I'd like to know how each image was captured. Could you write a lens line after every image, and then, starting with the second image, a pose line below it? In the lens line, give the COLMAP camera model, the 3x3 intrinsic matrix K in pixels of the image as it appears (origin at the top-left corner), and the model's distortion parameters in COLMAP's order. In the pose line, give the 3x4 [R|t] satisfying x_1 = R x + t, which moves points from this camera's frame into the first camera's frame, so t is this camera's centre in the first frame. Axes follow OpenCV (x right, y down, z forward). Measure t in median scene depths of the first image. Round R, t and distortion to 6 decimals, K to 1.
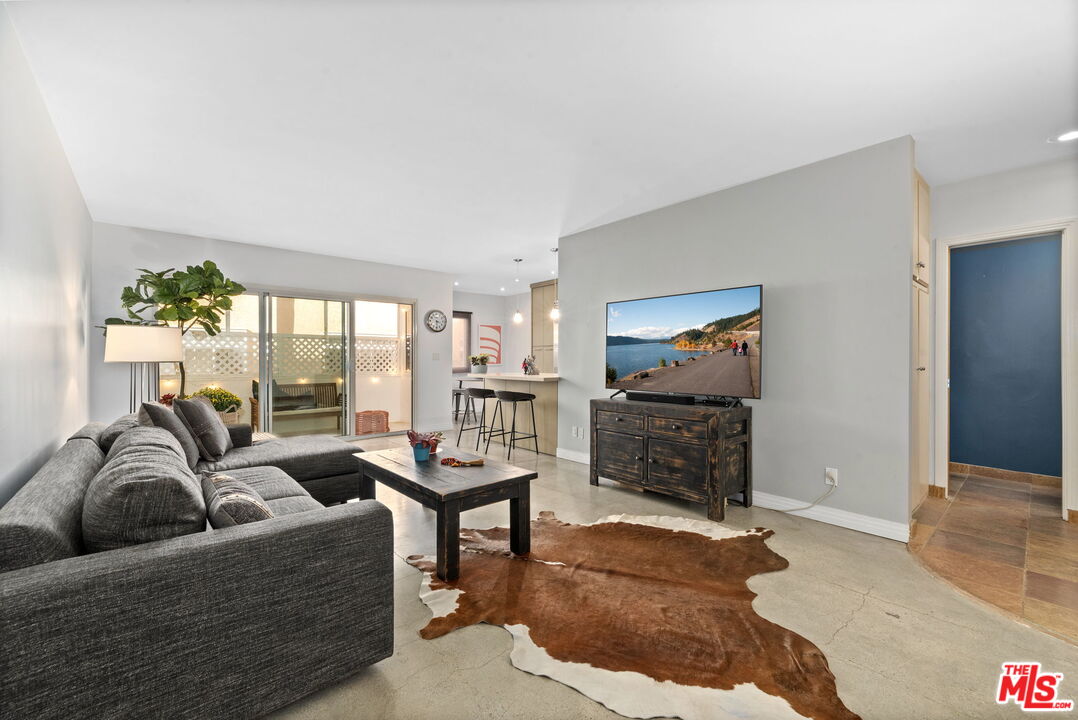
lens RADIAL K [[442.2, 0, 540.6], [0, 442.2, 358.8], [0, 0, 1]] dist [0.000706, 0.000085]
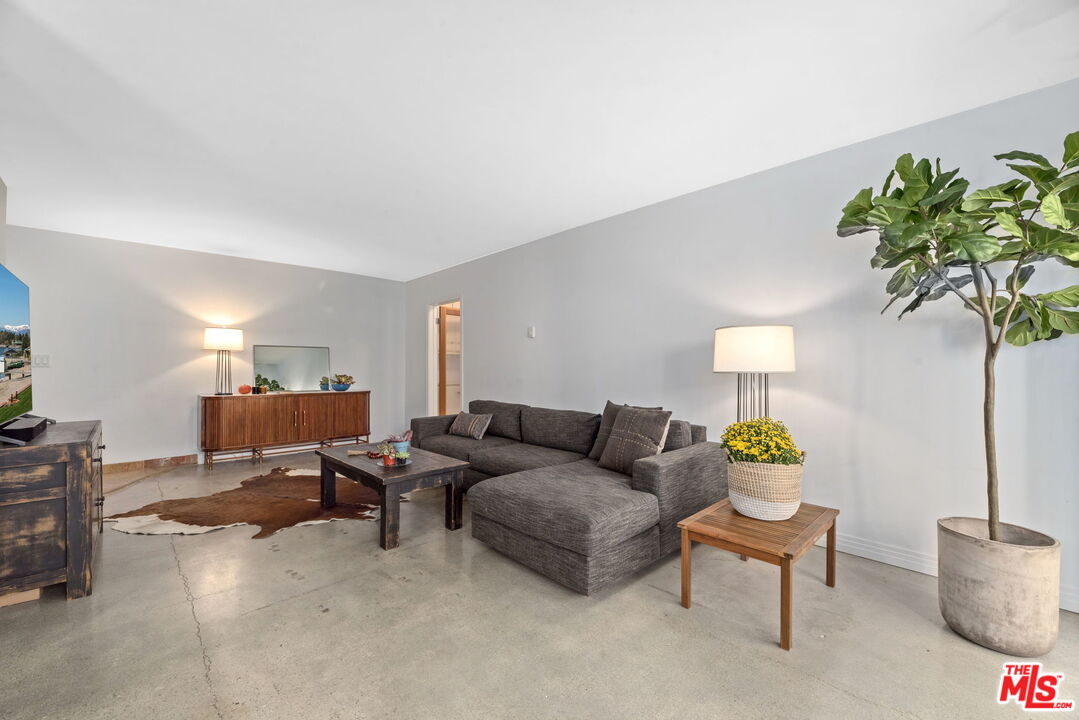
lens RADIAL K [[440.2, 0, 538.1], [0, 440.2, 368.6], [0, 0, 1]] dist [-0.000686, -0.000150]
pose [[-0.999128, -0.001563, -0.041720, -0.440459], [-0.001816, 0.999980, 0.006026, -0.004227], [0.041710, 0.006097, -0.999111, 1.637417]]
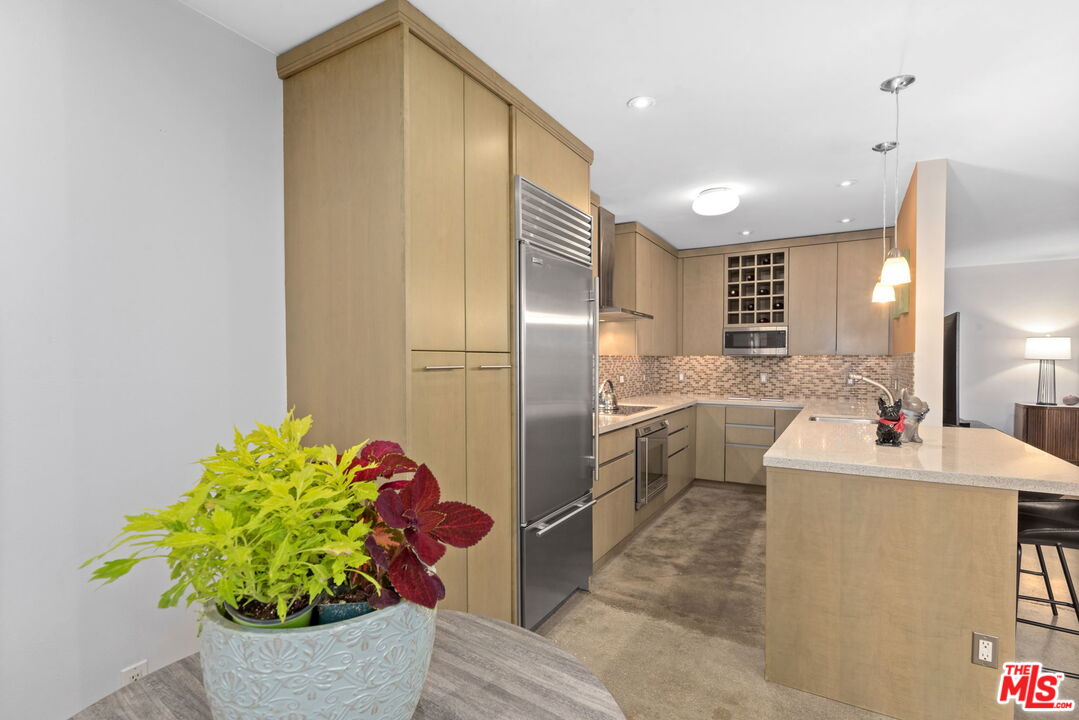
lens RADIAL K [[513.4, 0, 537.1], [0, 513.4, 368.6], [0, 0, 1]] dist [-0.004922, -0.001054]
pose [[-0.313525, -0.015043, 0.949461, -0.510707], [0.002096, 0.999861, 0.016533, -0.051660], [-0.949578, 0.007174, -0.313450, 2.188982]]
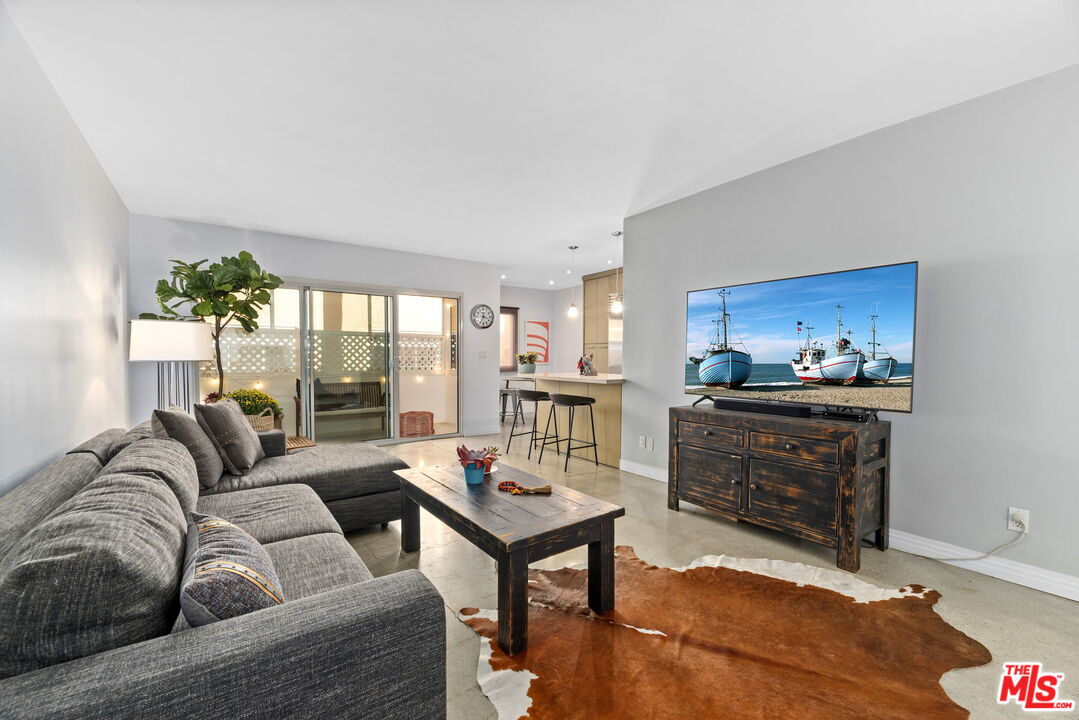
lens RADIAL K [[440.2, 0, 538.1], [0, 440.2, 368.6], [0, 0, 1]] dist [-0.000686, -0.000150]
pose [[0.995424, 0.005632, -0.095393, -0.057561], [-0.003004, 0.999613, 0.027669, -0.003493], [0.095512, -0.027255, 0.995055, 0.158645]]
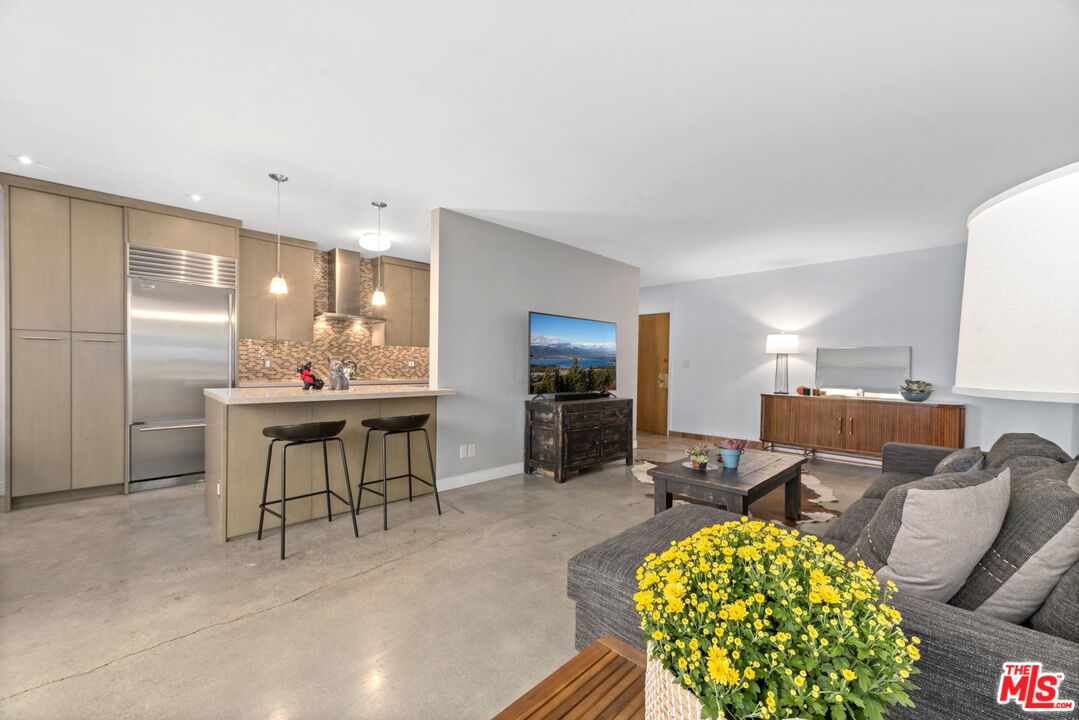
lens RADIAL K [[433.7, 0, 539.6], [0, 433.7, 369.9], [0, 0, 1]] dist [0.007944, -0.000046]
pose [[-0.051760, -0.012212, 0.998585, -0.966051], [-0.012290, 0.999857, 0.011591, -0.002513], [-0.998584, -0.011673, -0.051903, 1.151060]]
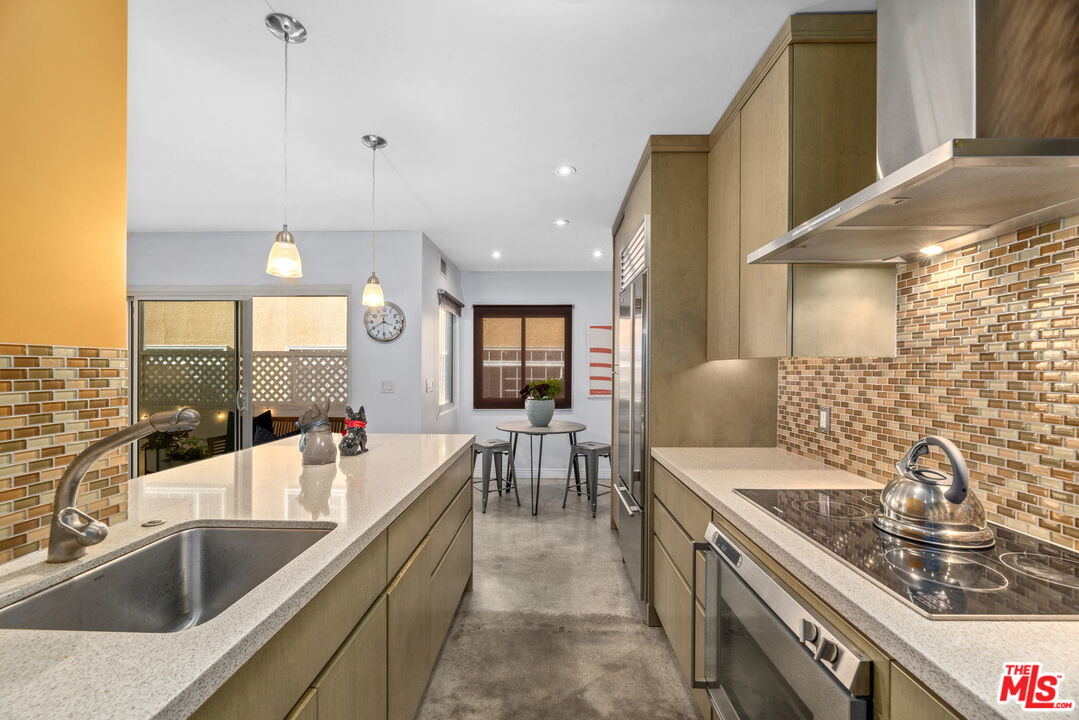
lens RADIAL K [[440.2, 0, 538.1], [0, 440.2, 368.6], [0, 0, 1]] dist [-0.000686, -0.000150]
pose [[0.738182, 0.003250, -0.674594, 0.493779], [-0.005394, 0.999985, -0.001085, -0.050698], [0.674580, 0.004440, 0.738188, 1.324687]]
